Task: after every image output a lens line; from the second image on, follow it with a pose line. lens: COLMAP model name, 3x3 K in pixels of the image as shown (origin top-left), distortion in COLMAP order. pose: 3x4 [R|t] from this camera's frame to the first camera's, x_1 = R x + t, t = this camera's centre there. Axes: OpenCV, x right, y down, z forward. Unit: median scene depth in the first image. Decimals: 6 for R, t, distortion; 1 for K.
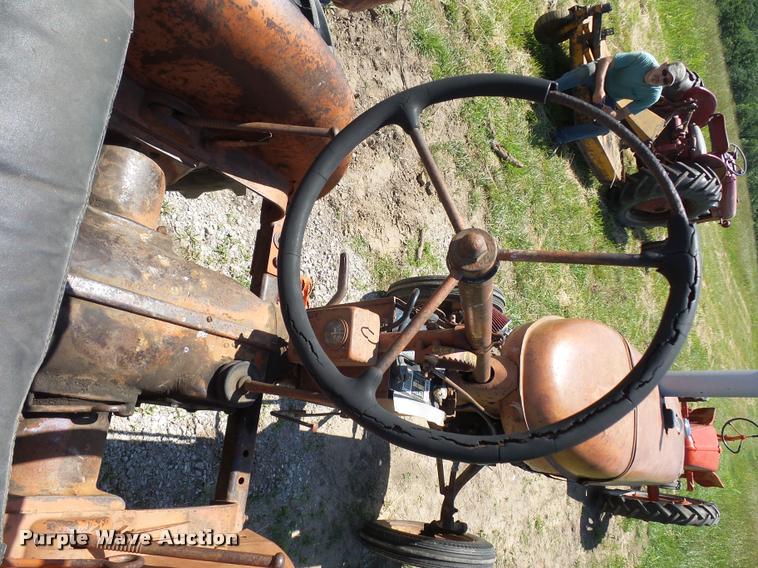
lens RADIAL K [[529.8, 0, 379.6], [0, 529.8, 286.0], [0, 0, 1]] dist [0.006240, -0.004214]
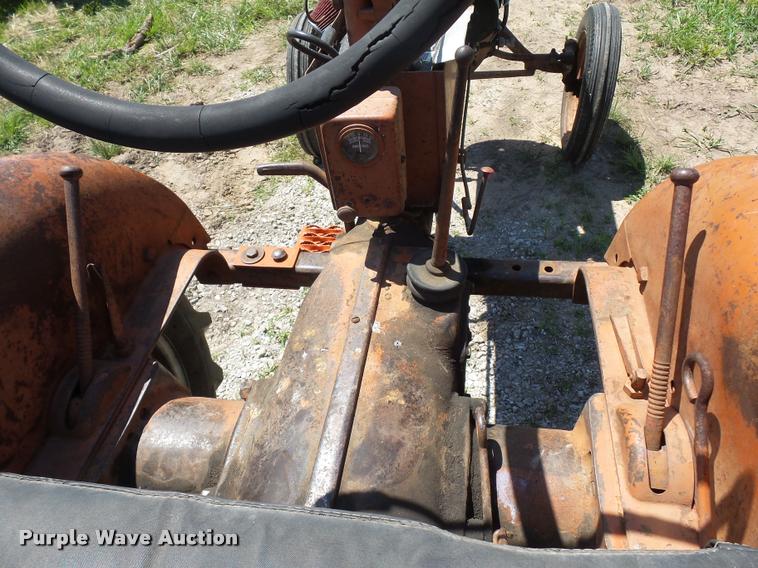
lens RADIAL K [[529.8, 0, 379.6], [0, 529.8, 286.0], [0, 0, 1]] dist [0.006240, -0.004214]
pose [[-0.077566, -0.980433, -0.180925, -0.134802], [0.989892, -0.097347, 0.103140, 0.022270], [-0.118734, -0.171096, 0.978074, 0.255109]]
